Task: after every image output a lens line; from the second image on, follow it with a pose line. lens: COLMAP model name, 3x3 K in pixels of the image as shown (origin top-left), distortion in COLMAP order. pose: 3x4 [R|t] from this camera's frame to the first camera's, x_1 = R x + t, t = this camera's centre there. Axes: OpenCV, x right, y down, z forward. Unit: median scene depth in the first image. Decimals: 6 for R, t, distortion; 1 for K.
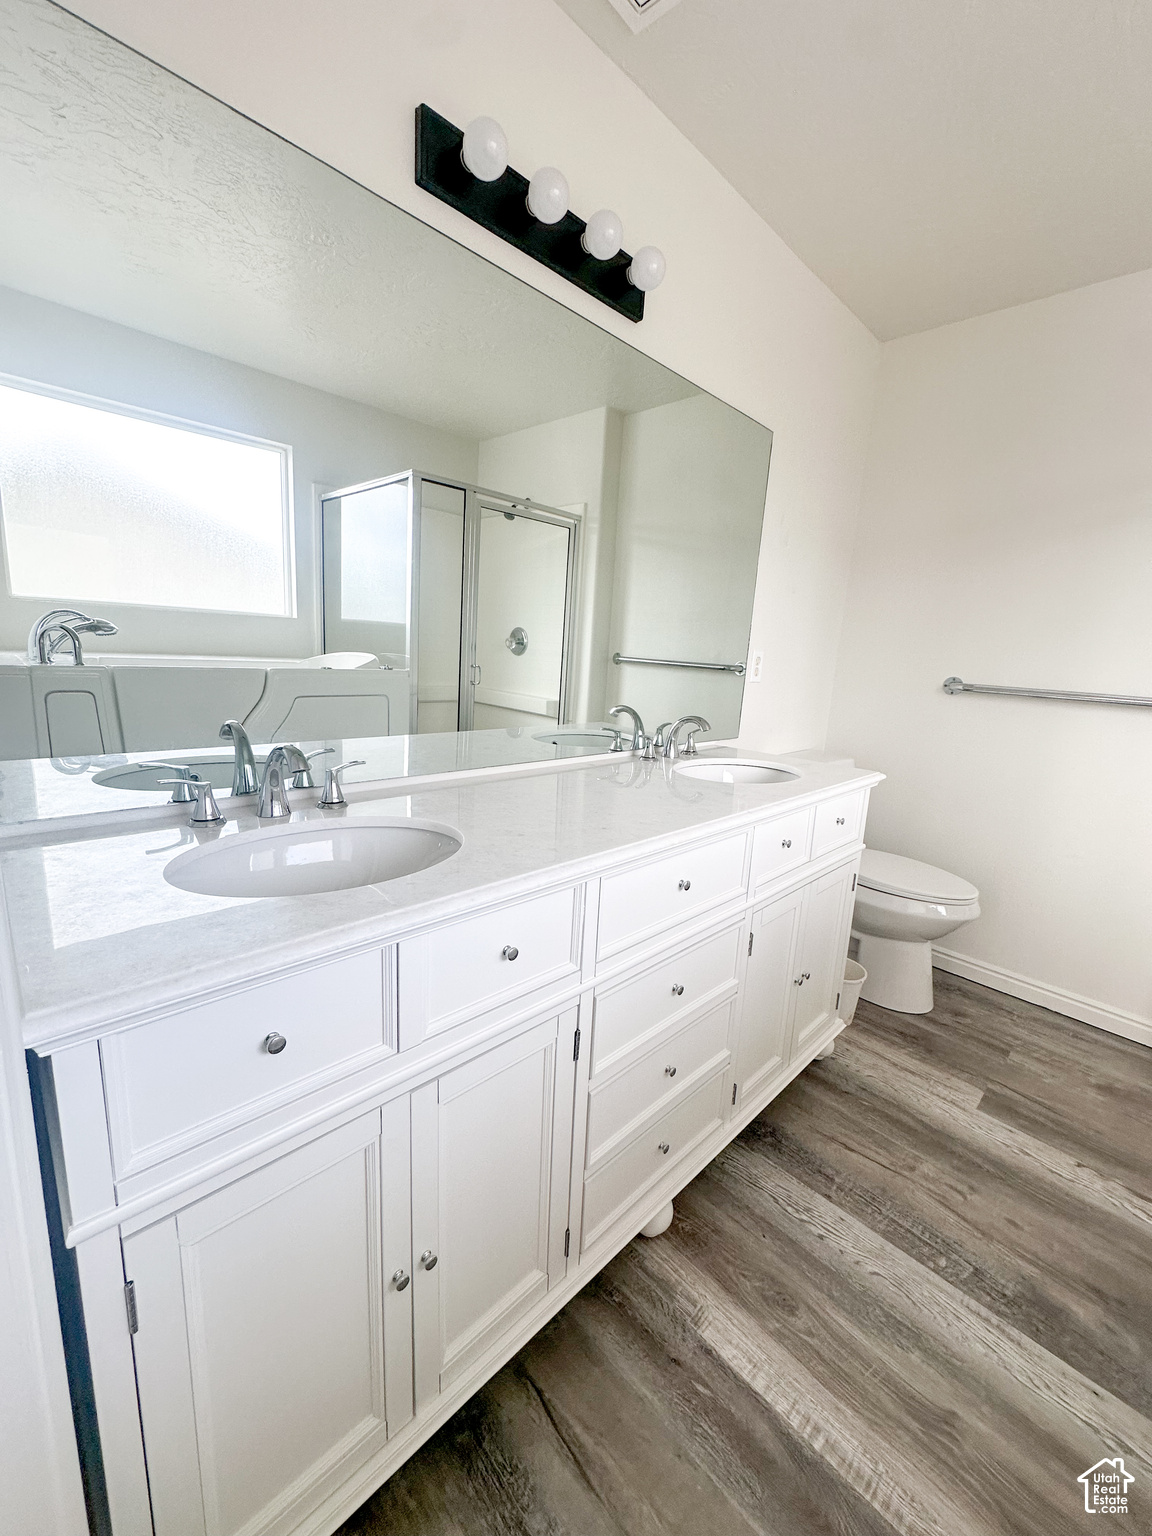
lens RADIAL K [[612.8, 0, 576.7], [0, 612.8, 766.0], [0, 0, 1]] dist [-0.003324, 0.001217]
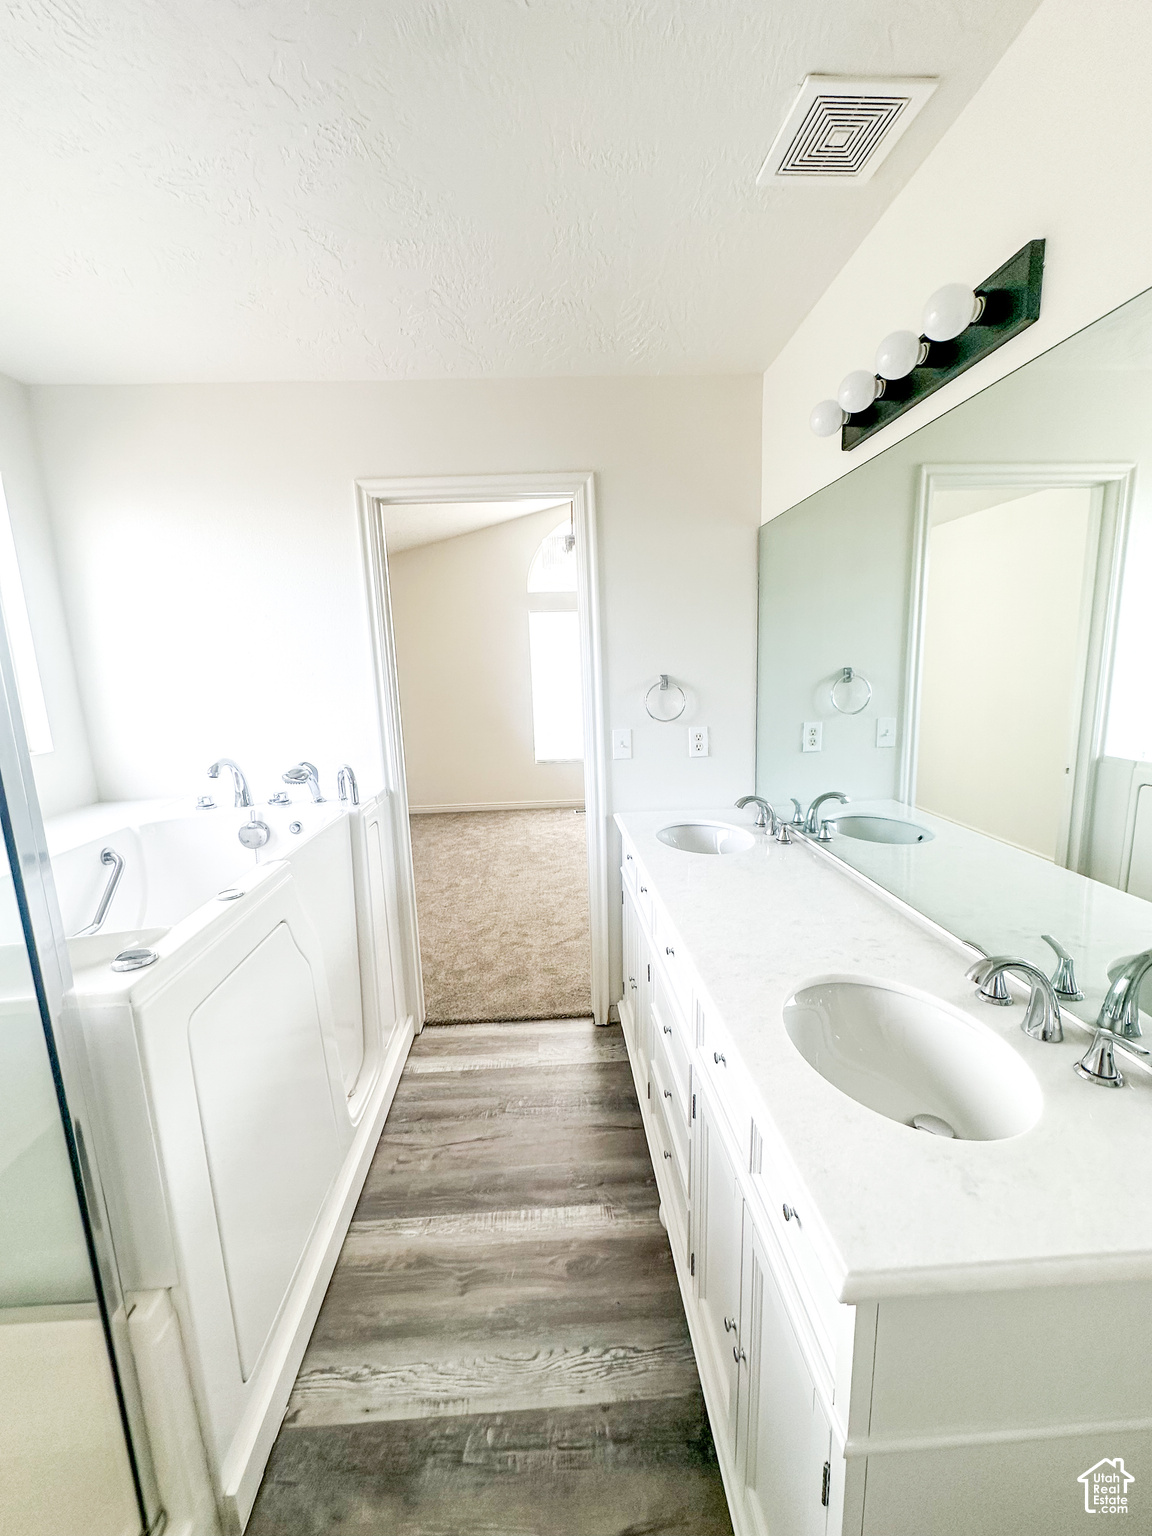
lens RADIAL K [[612.8, 0, 575.0], [0, 612.8, 768.4], [0, 0, 1]] dist [-0.003324, 0.001217]
pose [[-0.667435, 0.086025, -0.739683, 1.077369], [-0.158670, 0.954066, 0.254129, -0.413040], [0.727567, 0.286980, -0.623128, 1.336359]]
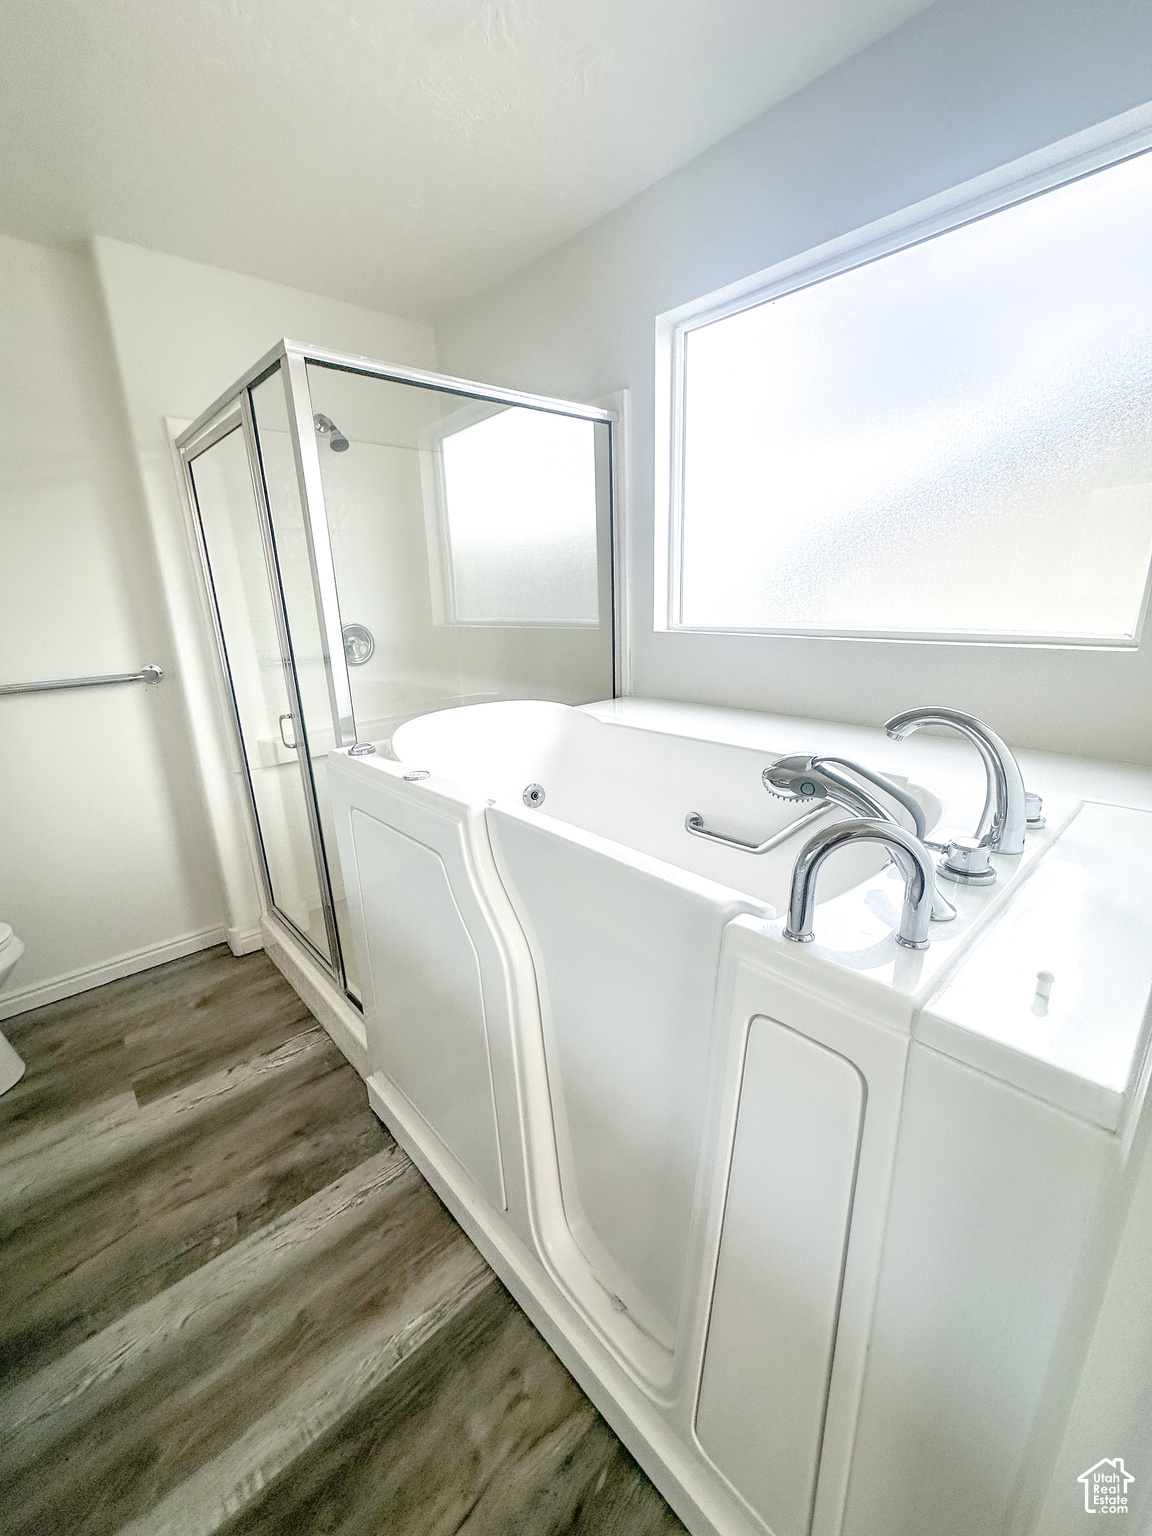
lens RADIAL K [[612.8, 0, 576.3], [0, 612.8, 763.8], [0, 0, 1]] dist [-0.003324, 0.001217]
pose [[0.037400, -0.332453, 0.942378, -0.117057], [0.224991, 0.921626, 0.316204, -0.167149], [-0.973643, 0.200200, 0.109267, 0.083108]]
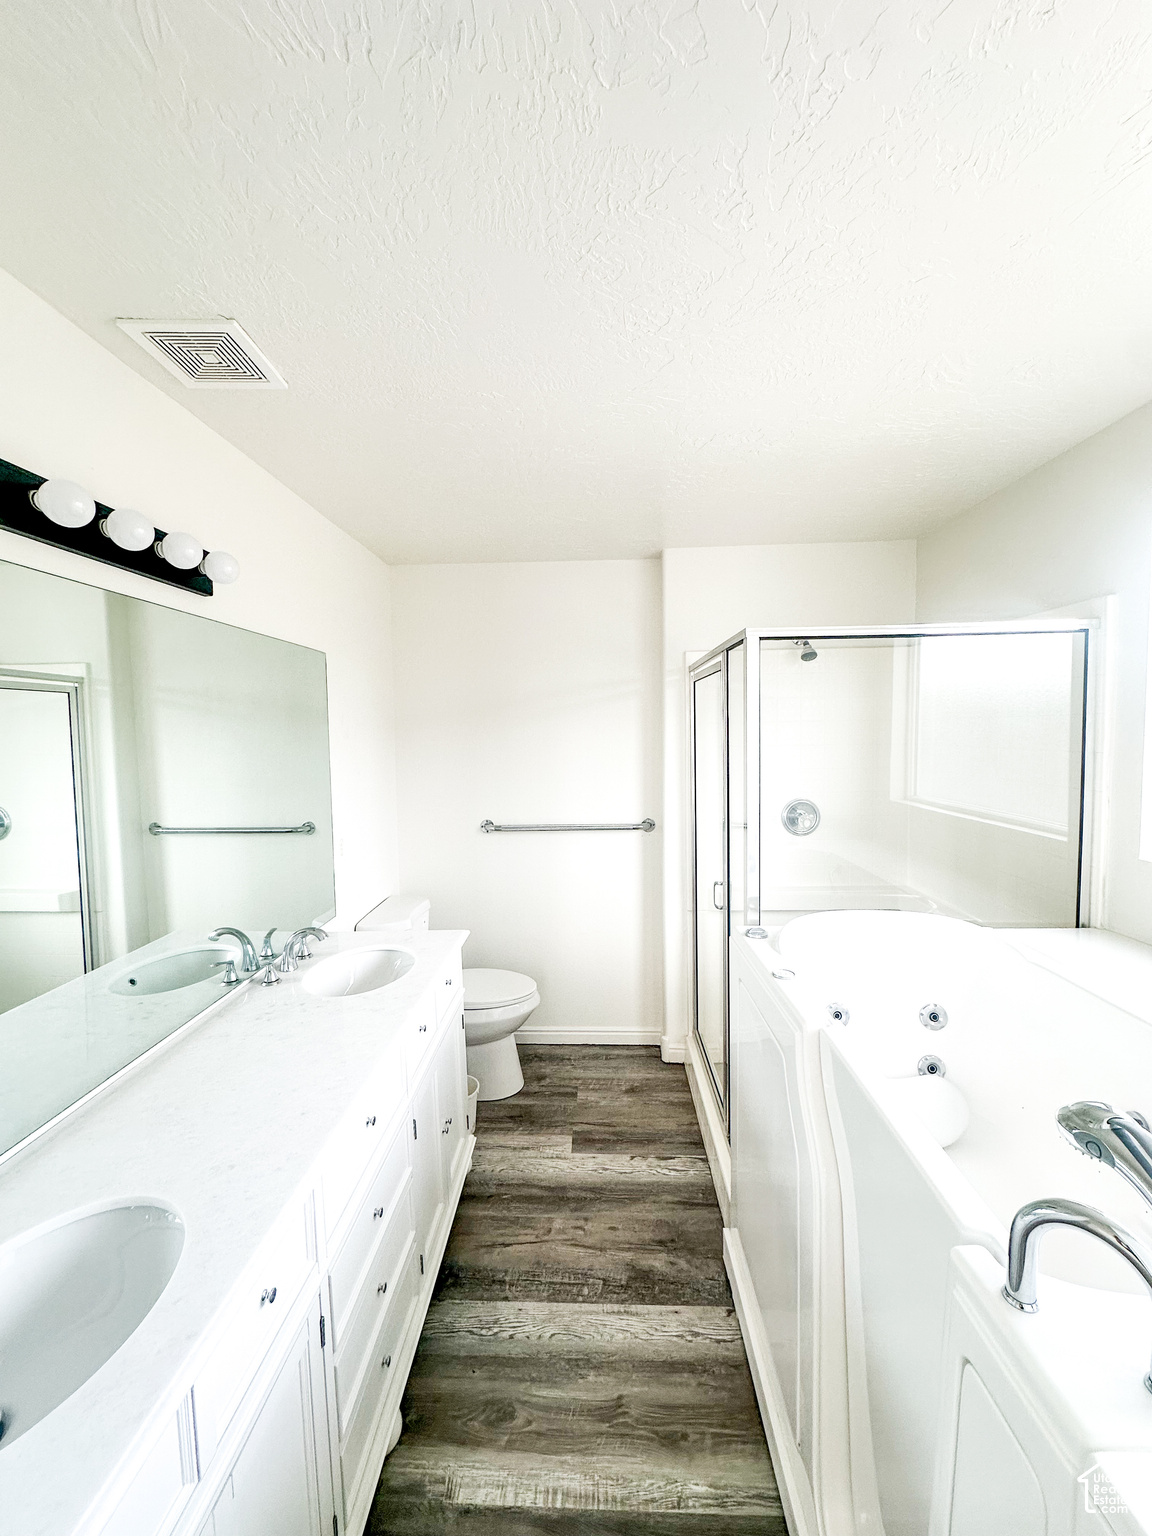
lens RADIAL K [[612.8, 0, 577.3], [0, 612.8, 768.1], [0, 0, 1]] dist [-0.003324, 0.001217]
pose [[0.724909, -0.113673, 0.679401, -0.220794], [0.189313, 0.981188, -0.037828, -0.299075], [-0.662320, 0.156041, 0.732792, -0.188934]]
